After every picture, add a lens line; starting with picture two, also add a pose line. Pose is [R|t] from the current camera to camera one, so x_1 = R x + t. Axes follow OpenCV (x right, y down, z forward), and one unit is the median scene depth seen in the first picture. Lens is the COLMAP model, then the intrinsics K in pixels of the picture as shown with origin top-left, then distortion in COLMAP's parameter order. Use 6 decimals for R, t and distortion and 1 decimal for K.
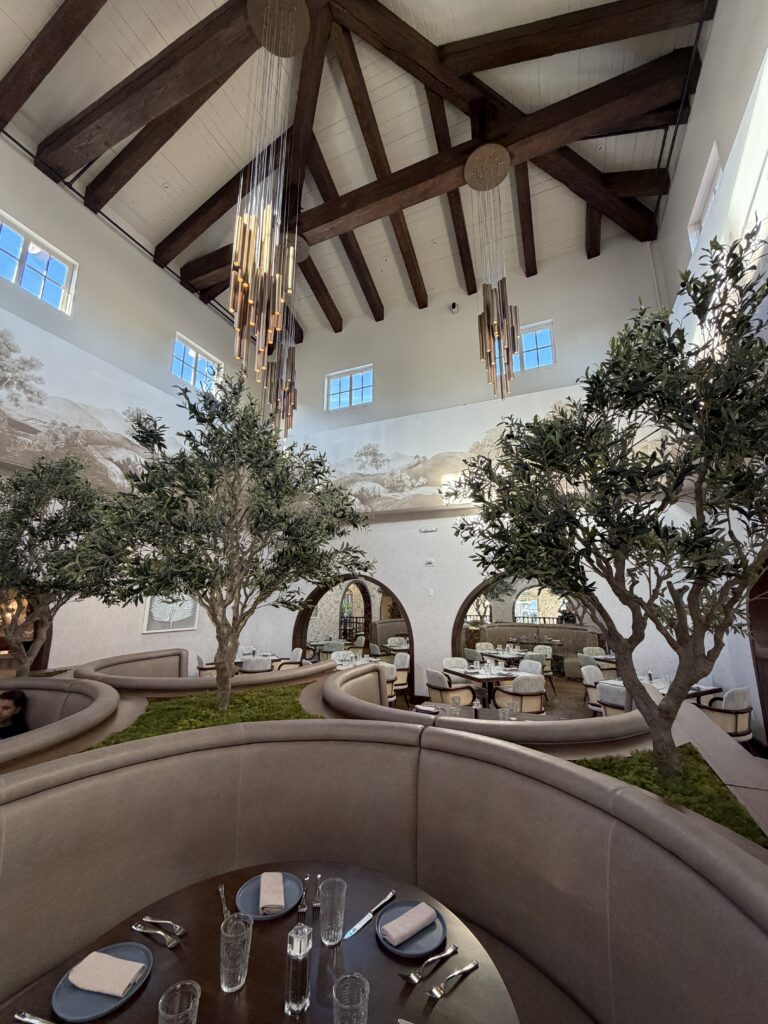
lens RADIAL K [[410.0, 0, 384.0], [0, 410.0, 512.0], [0, 0, 1]] dist [-0.002365, 0.000075]
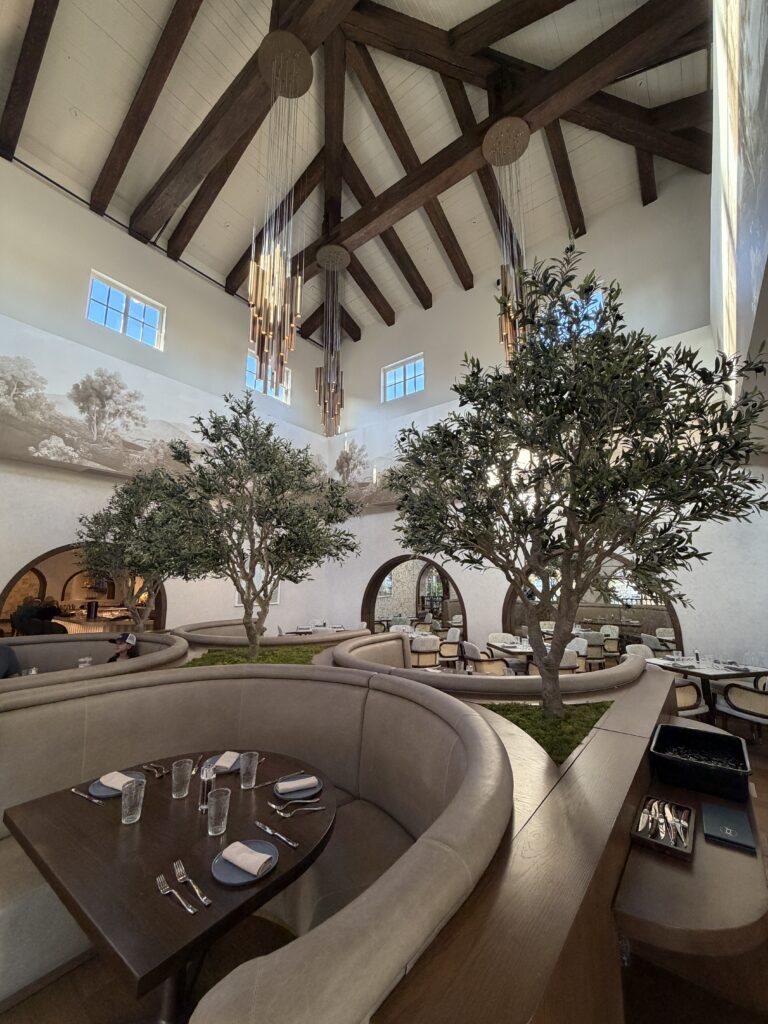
lens RADIAL K [[411.0, 0, 384.0], [0, 411.0, 512.0], [0, 0, 1]] dist [-0.001604, -0.000416]
pose [[0.969131, -0.042757, -0.242810, 0.171187], [0.053236, 0.997905, 0.036757, -0.004533], [0.240730, -0.048549, 0.969377, -0.071288]]
